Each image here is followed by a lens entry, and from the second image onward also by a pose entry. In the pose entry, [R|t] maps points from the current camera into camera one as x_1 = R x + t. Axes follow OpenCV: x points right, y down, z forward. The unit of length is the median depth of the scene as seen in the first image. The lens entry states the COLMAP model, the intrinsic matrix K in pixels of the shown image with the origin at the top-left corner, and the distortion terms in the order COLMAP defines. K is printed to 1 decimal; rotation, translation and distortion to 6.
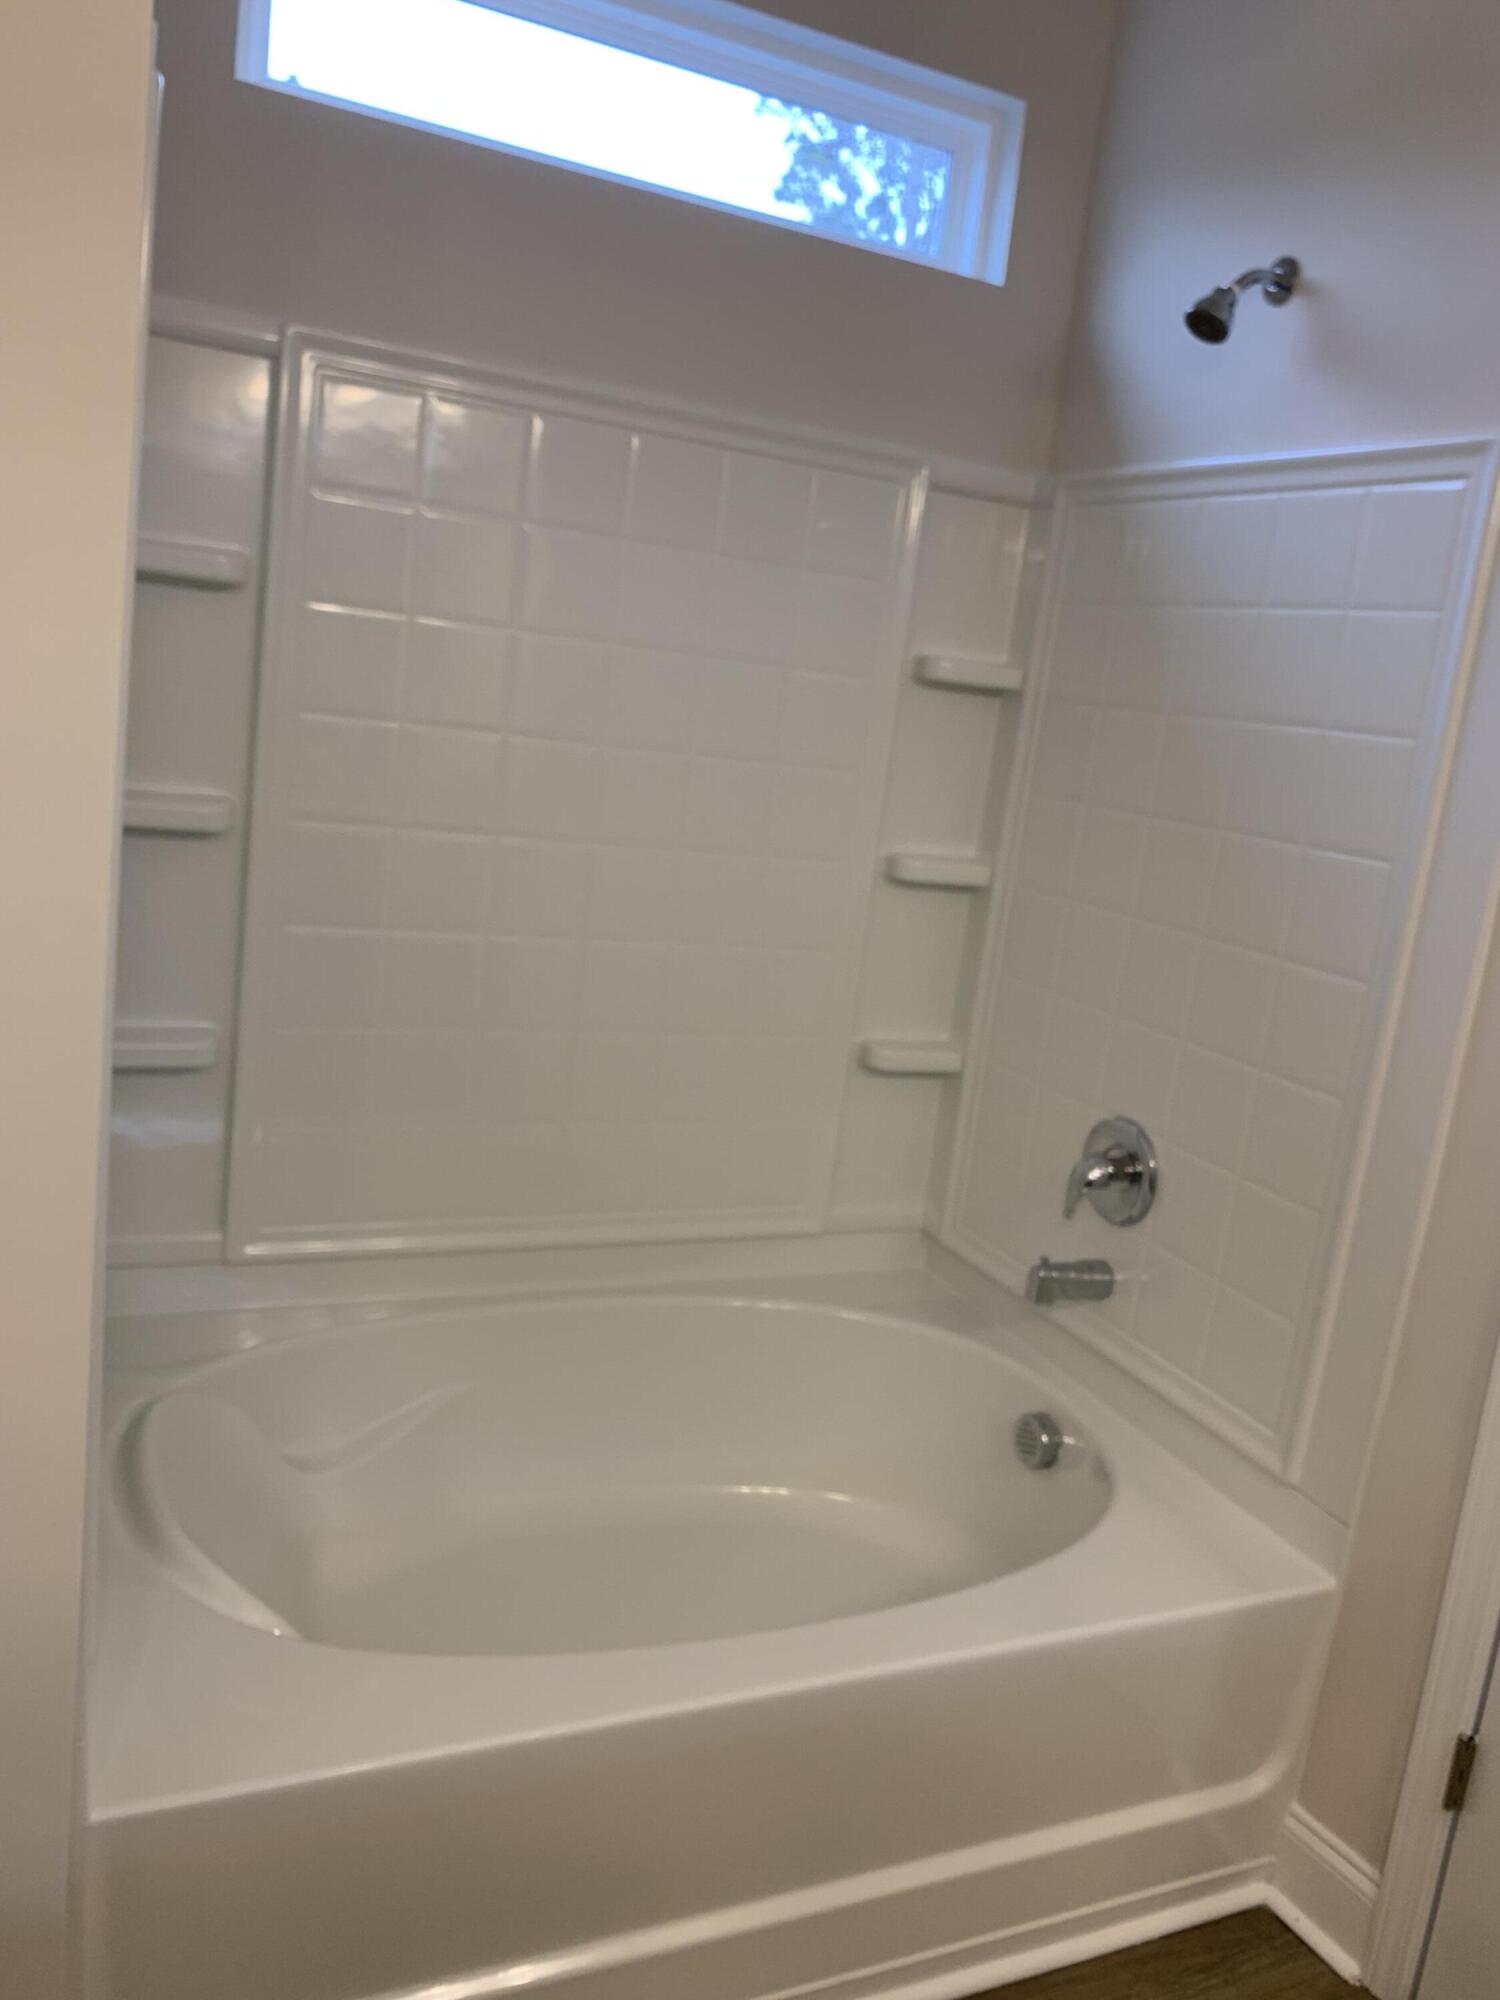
lens RADIAL K [[1540.3, 0, 750.0], [0, 1540.3, 1000.0], [0, 0, 1]] dist [0.008066, -0.011586]
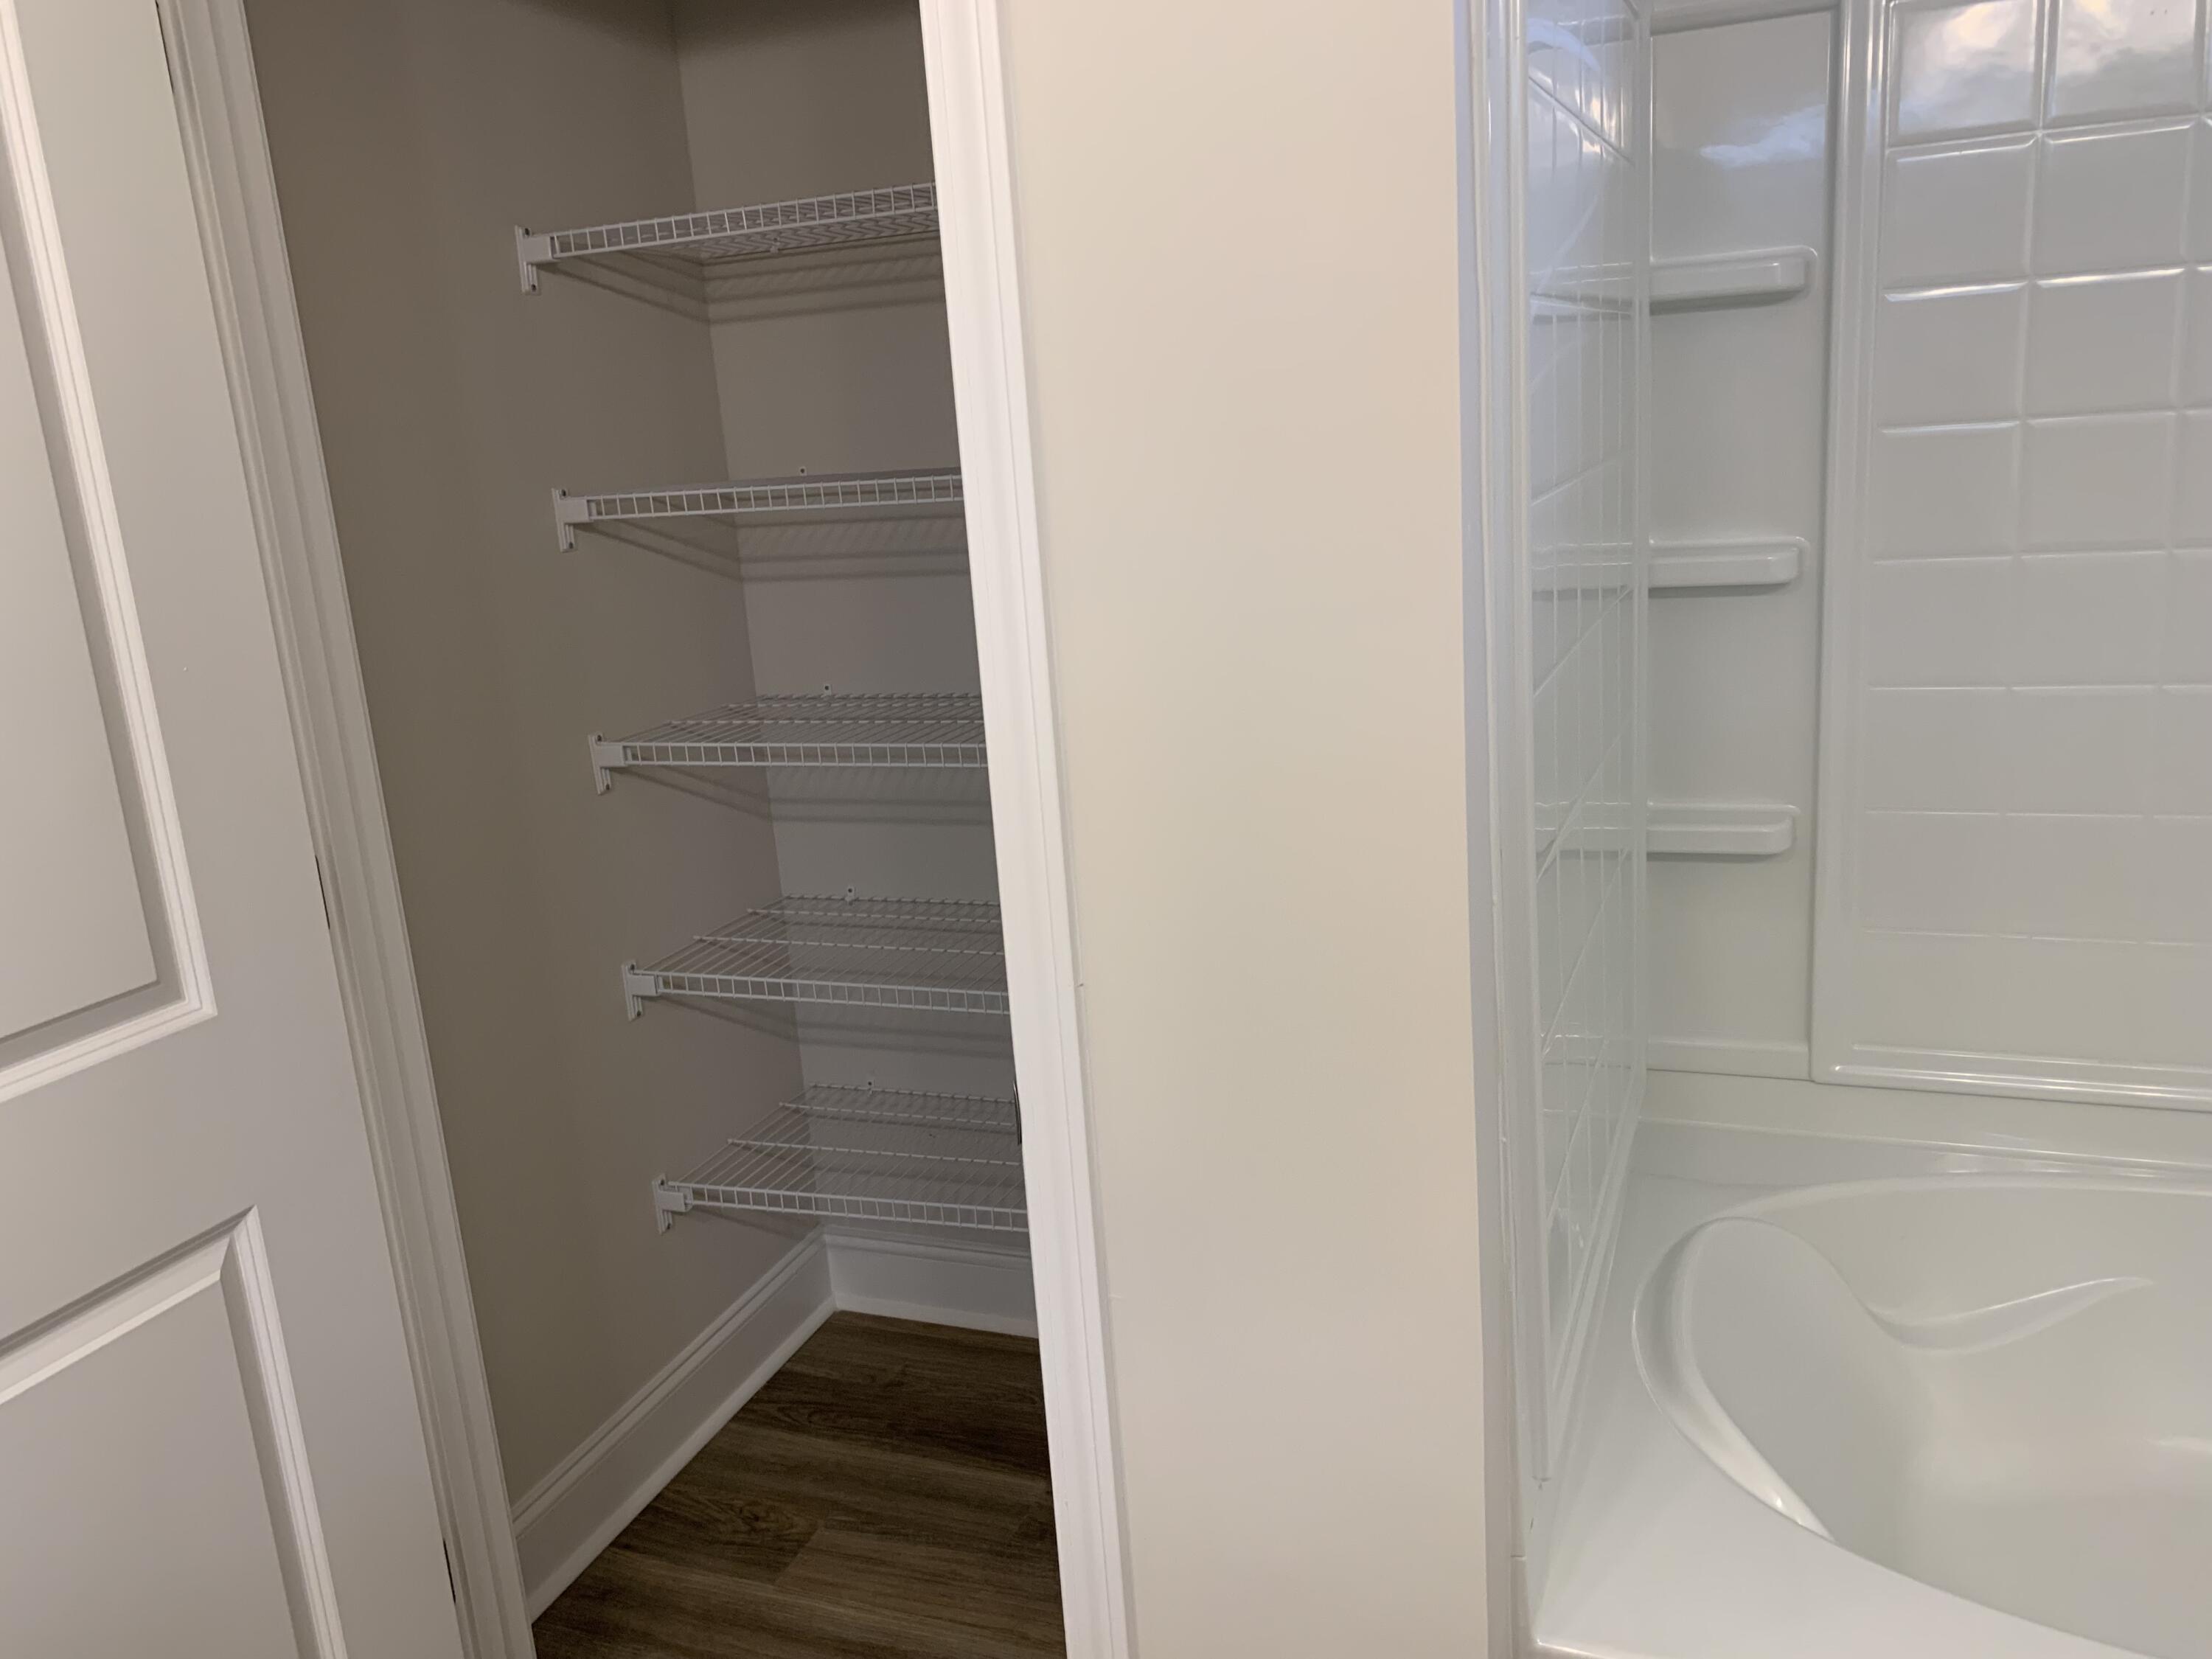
lens RADIAL K [[1703.6, 0, 1084.2], [0, 1703.6, 822.8], [0, 0, 1]] dist [0.008066, -0.011586]
pose [[0.674308, 0.006754, -0.738419, 0.093520], [0.012171, 0.999721, 0.020258, 0.001521], [0.738350, -0.022648, 0.674038, 0.059804]]
